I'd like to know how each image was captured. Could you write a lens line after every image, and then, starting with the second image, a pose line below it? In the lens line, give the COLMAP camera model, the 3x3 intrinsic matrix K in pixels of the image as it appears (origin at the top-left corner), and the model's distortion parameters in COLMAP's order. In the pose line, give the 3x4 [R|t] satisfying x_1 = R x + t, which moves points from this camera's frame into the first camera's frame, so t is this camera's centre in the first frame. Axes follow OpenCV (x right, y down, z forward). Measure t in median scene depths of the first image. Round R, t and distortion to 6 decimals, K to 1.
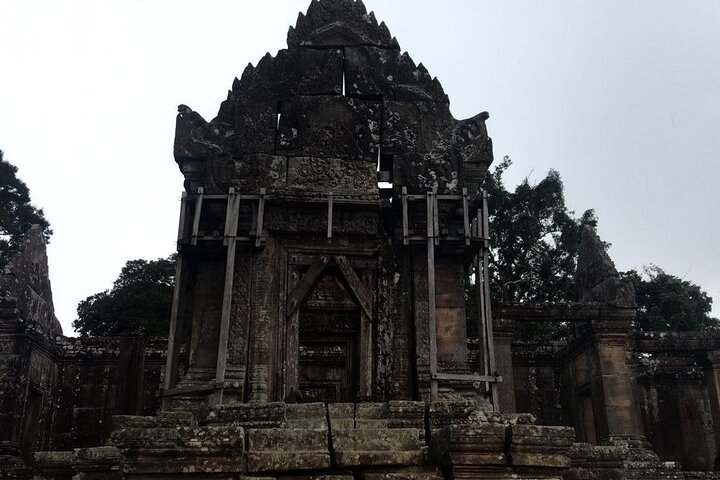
lens RADIAL K [[577.1, 0, 360.0], [0, 577.1, 240.0], [0, 0, 1]] dist [-0.001030, -0.009032]
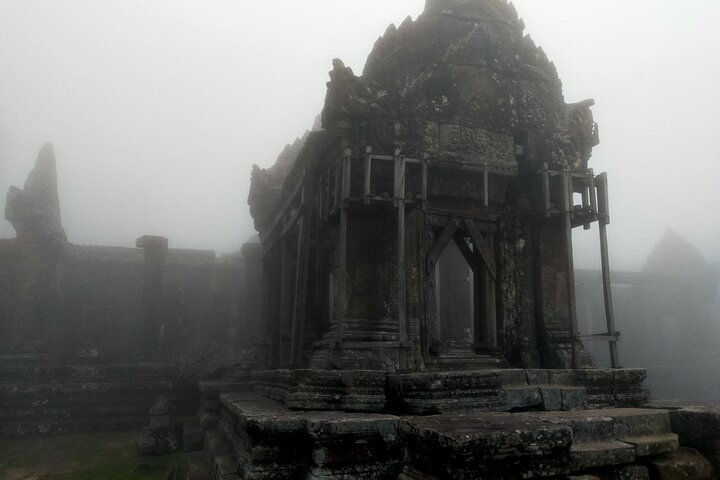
lens RADIAL K [[433.7, 0, 360.0], [0, 433.7, 240.0], [0, 0, 1]] dist [-0.002338, -0.002206]
pose [[0.987378, 0.060888, 0.146210, -0.381115], [-0.080057, 0.988405, 0.129019, -0.025252], [-0.136659, -0.139096, 0.980804, 0.223215]]
